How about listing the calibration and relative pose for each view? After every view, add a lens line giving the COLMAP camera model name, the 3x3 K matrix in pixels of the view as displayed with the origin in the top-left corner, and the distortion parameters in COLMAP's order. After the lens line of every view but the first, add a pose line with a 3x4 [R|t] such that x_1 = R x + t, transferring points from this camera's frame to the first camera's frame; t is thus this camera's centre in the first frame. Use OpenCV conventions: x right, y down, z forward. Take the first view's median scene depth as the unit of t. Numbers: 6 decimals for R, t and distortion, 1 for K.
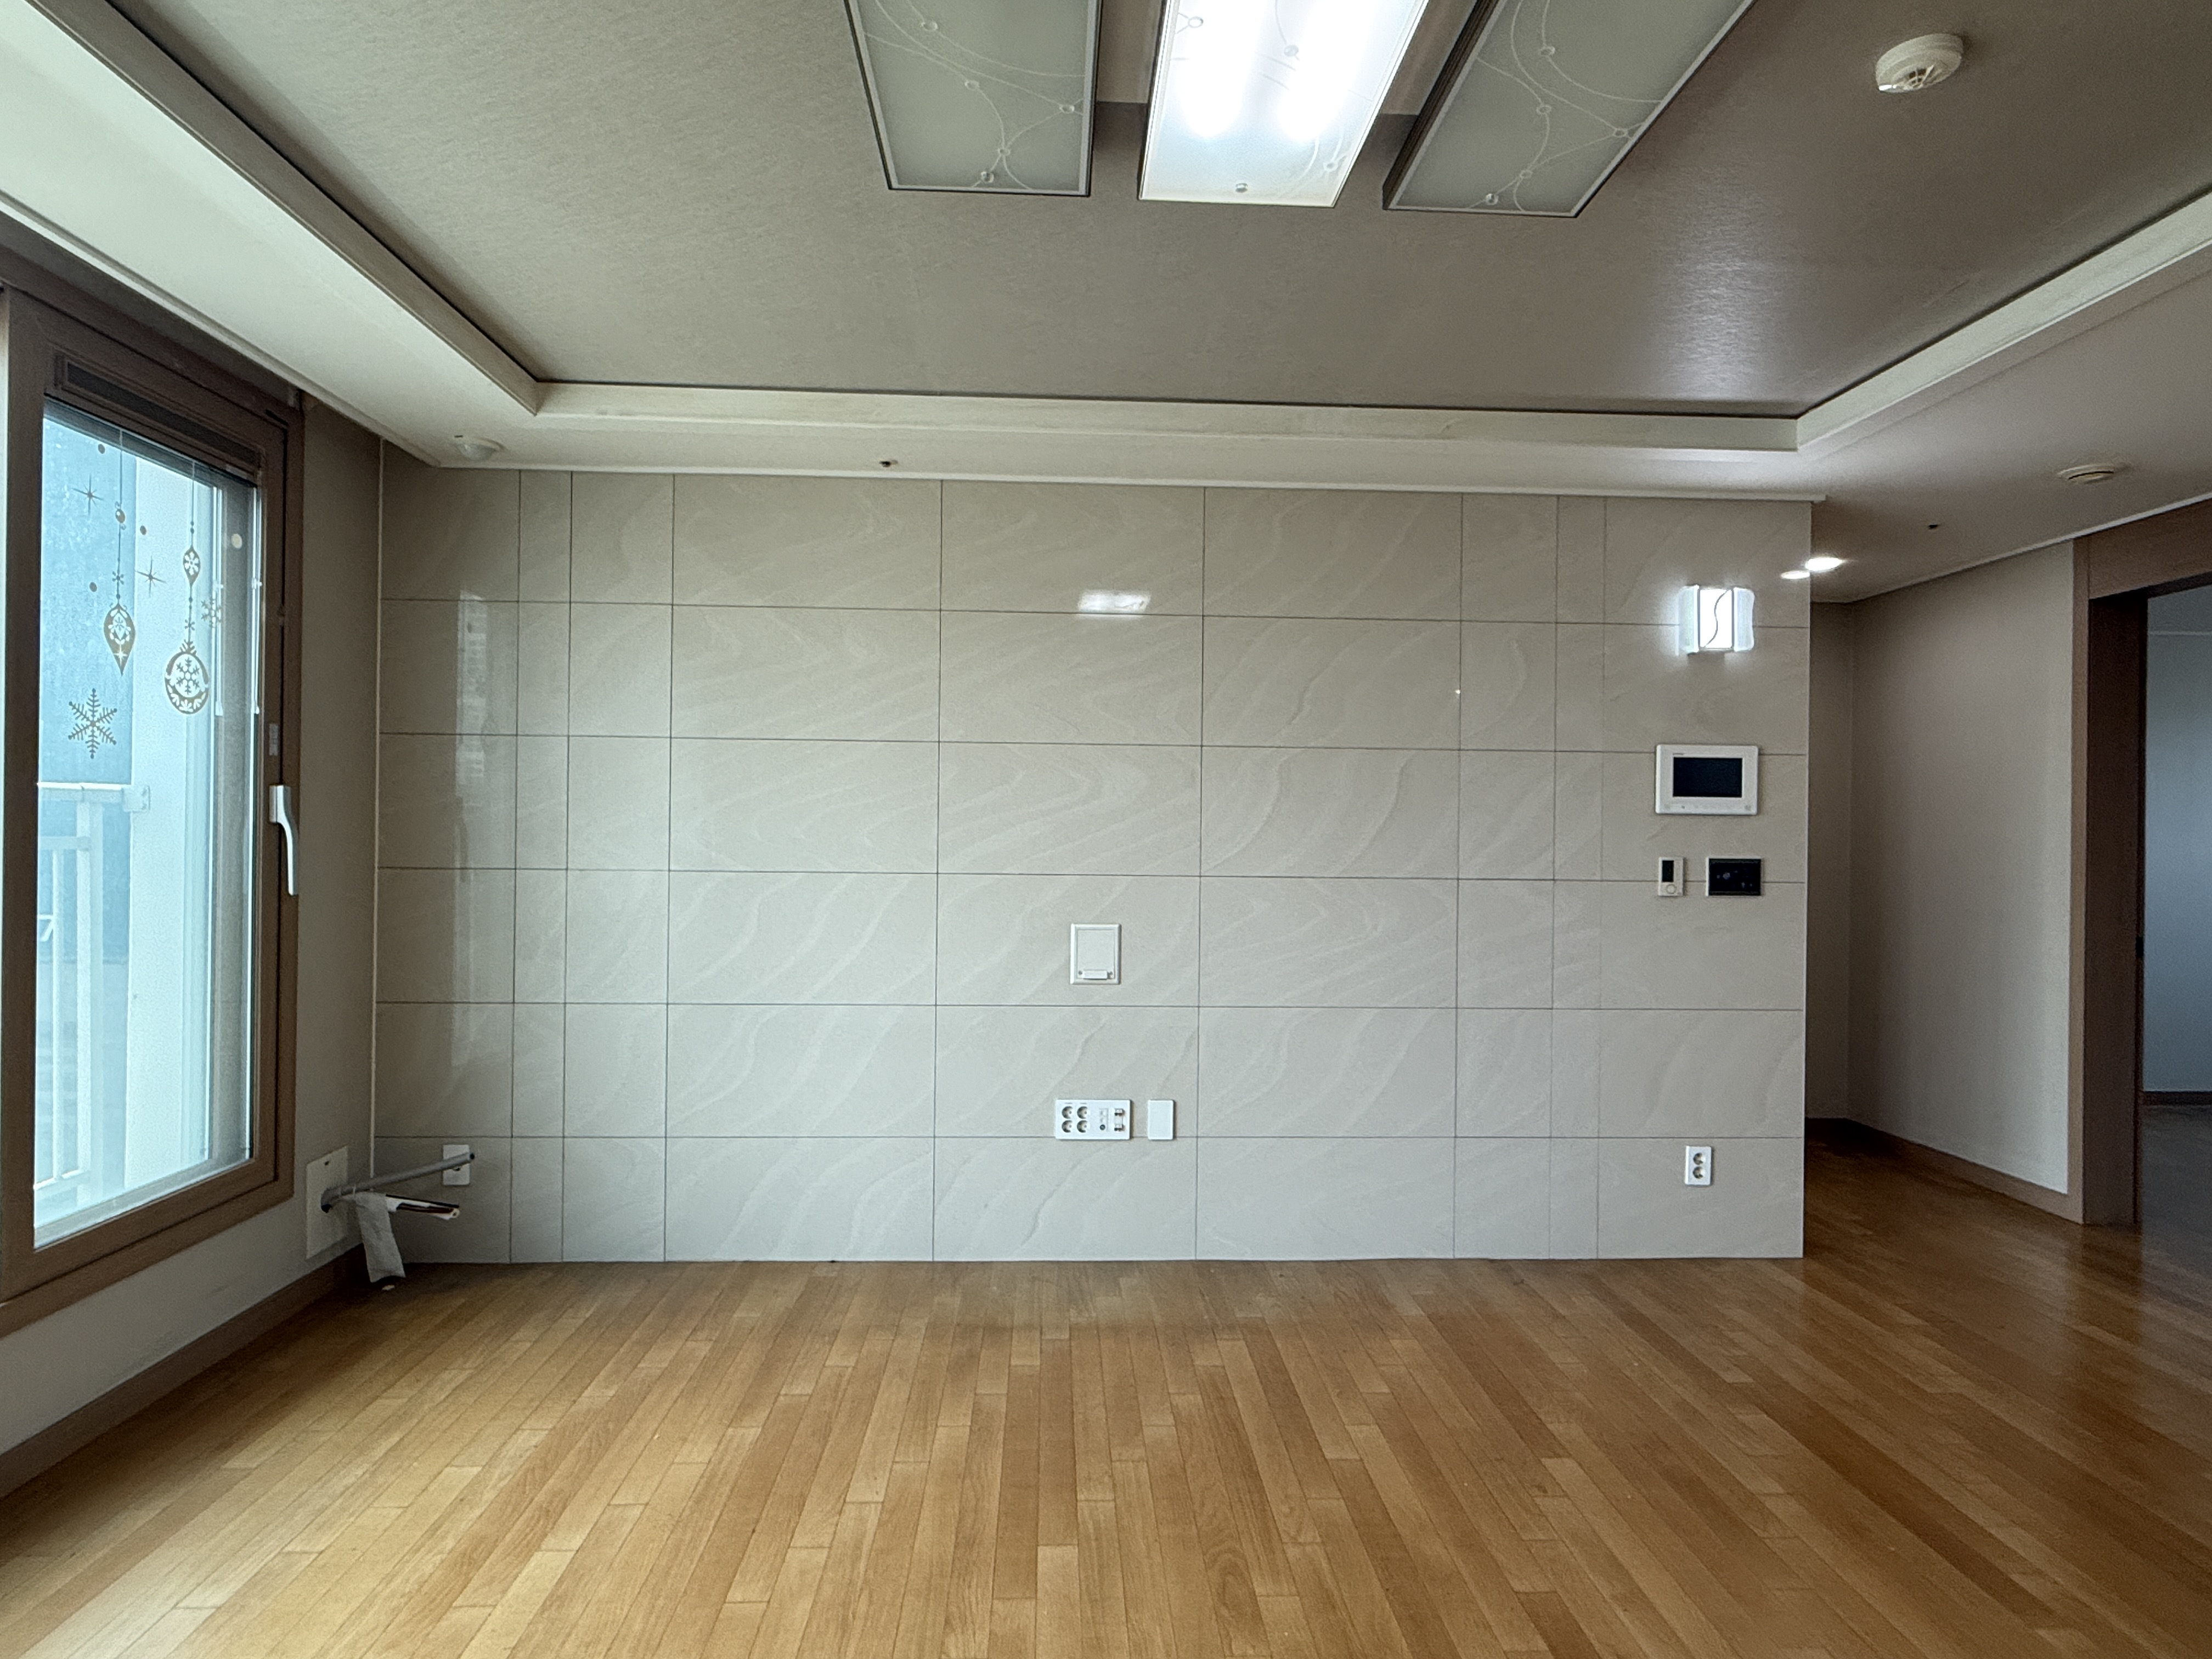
lens RADIAL K [[1199.5, 0, 1106.0], [0, 1199.5, 829.5], [0, 0, 1]] dist [-0.001492, -0.000019]
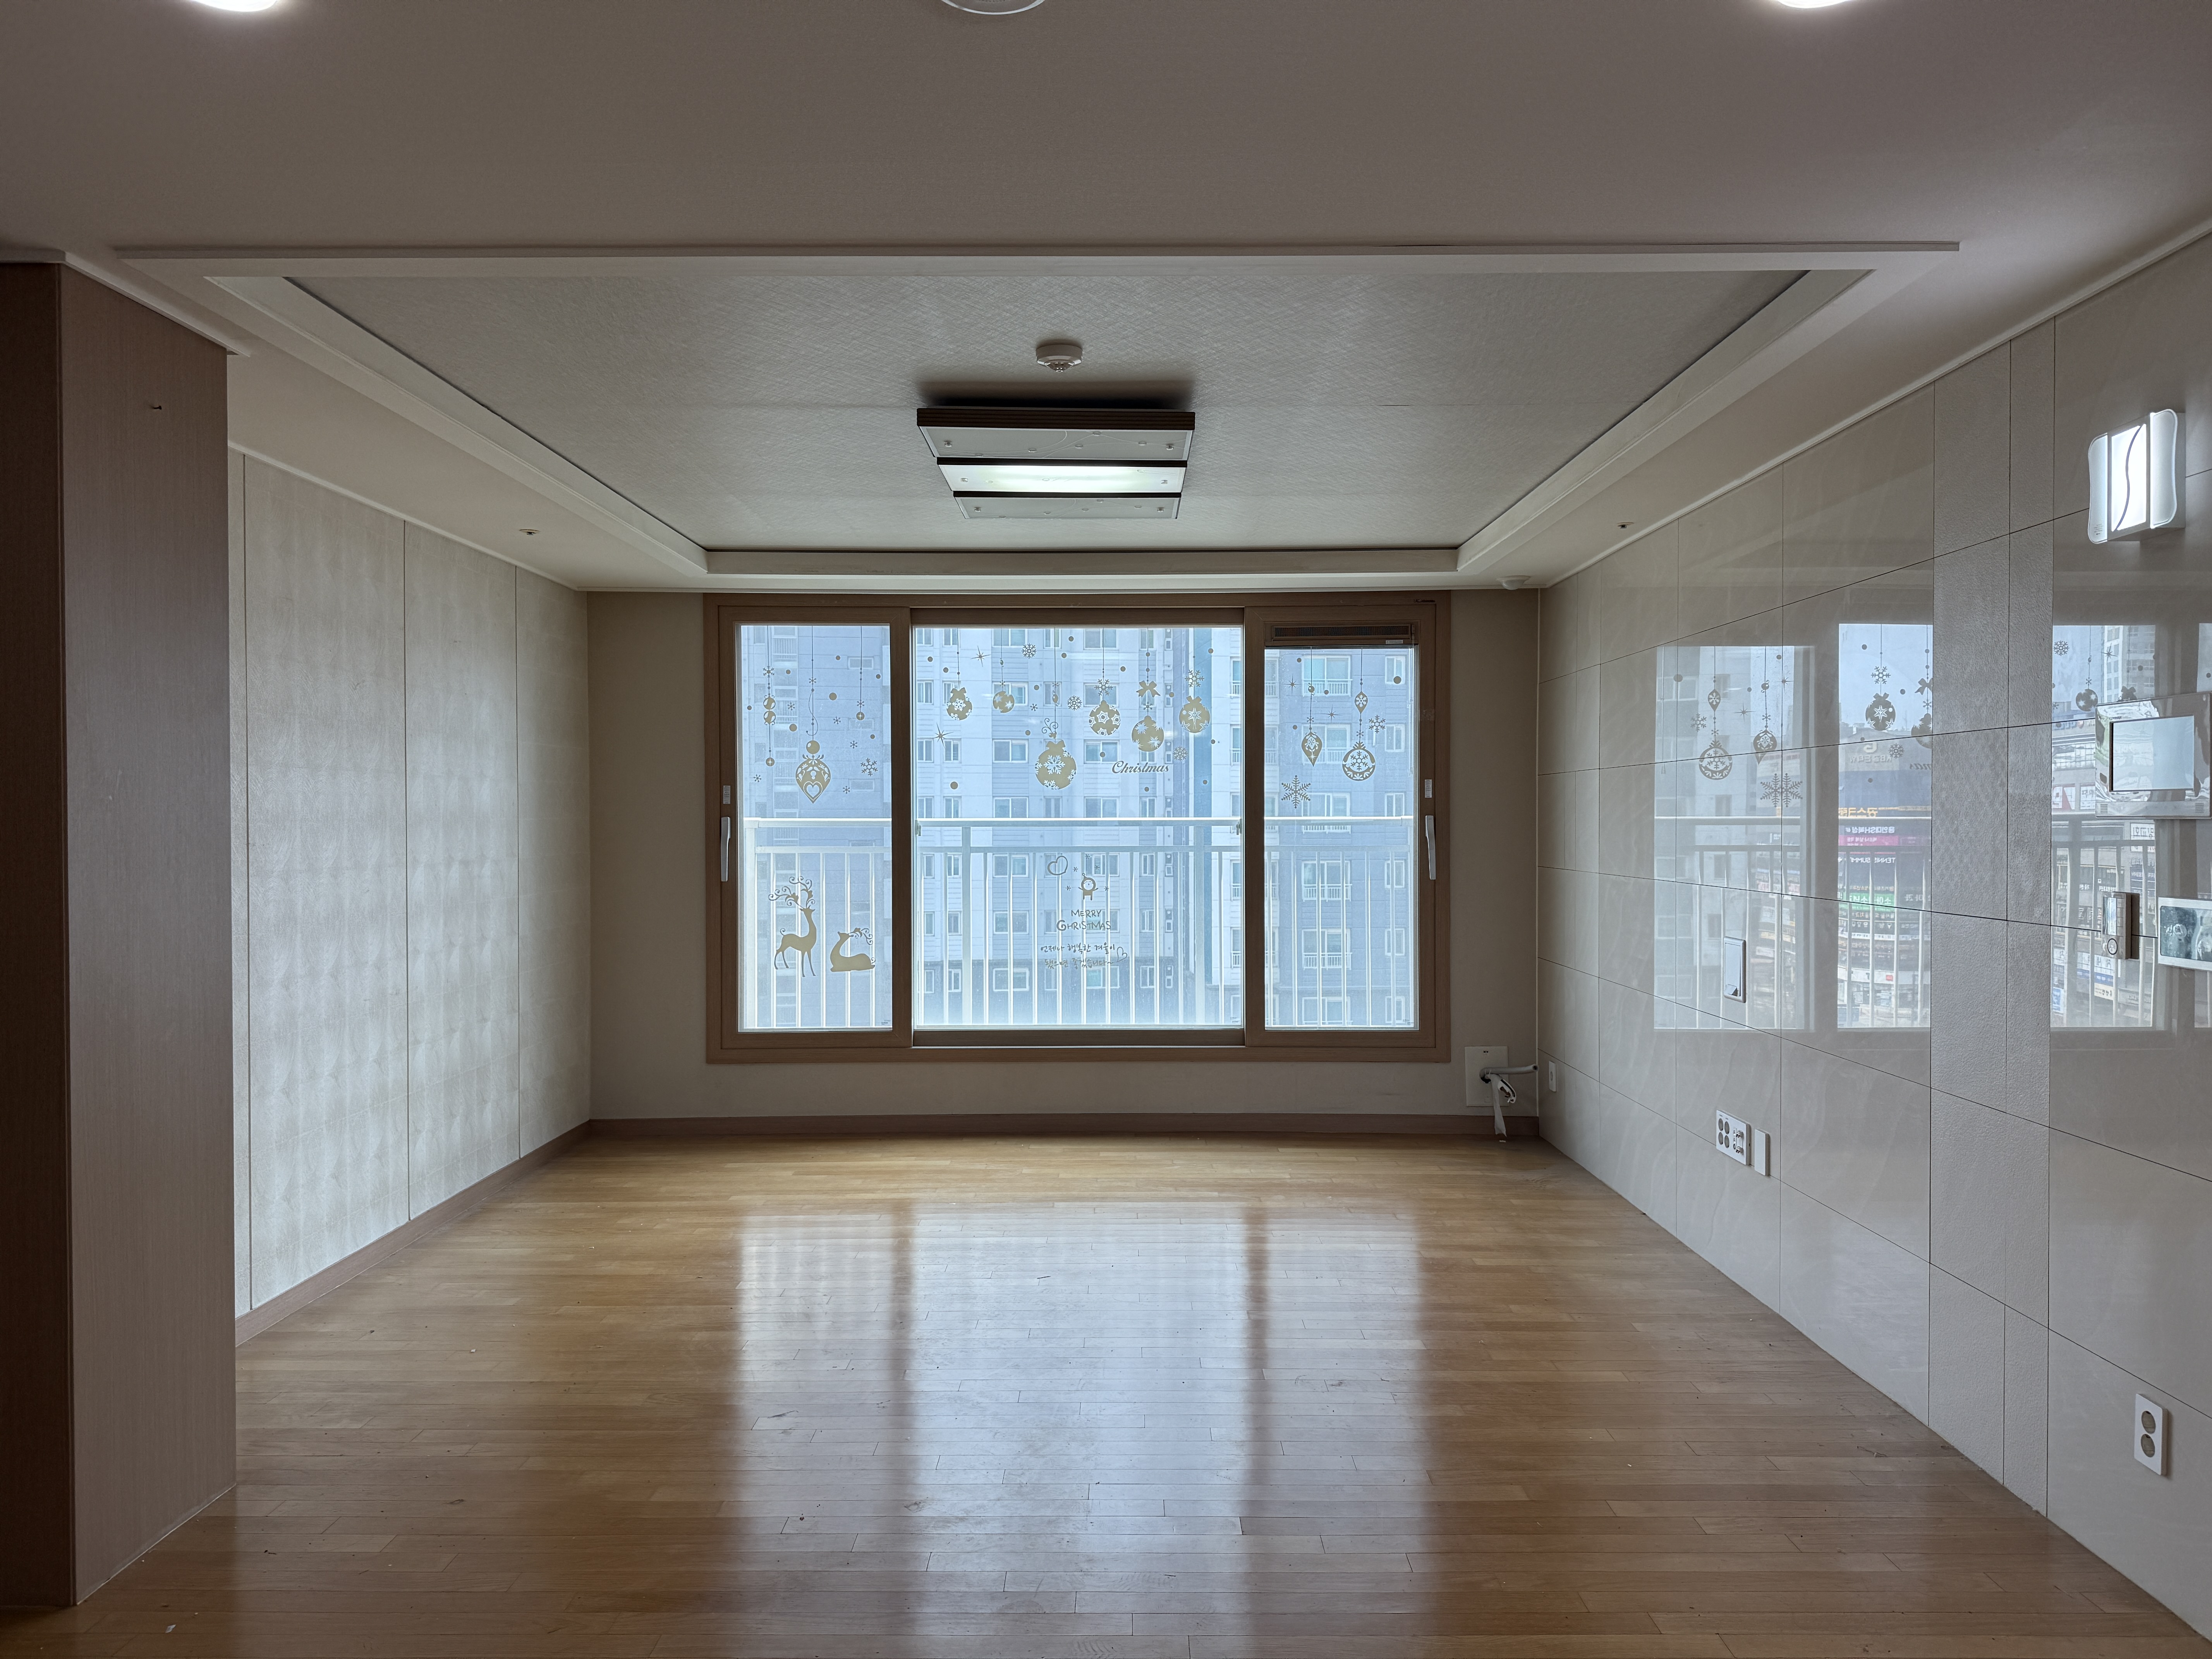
lens RADIAL K [[1530.5, 0, 1106.0], [0, 1530.5, 829.5], [0, 0, 1]] dist [0.000331, 0.000546]
pose [[-0.054794, -0.002978, -0.998493, 1.529835], [0.005869, 0.999977, -0.003305, -0.012525], [0.998480, -0.006042, -0.054775, 0.668557]]
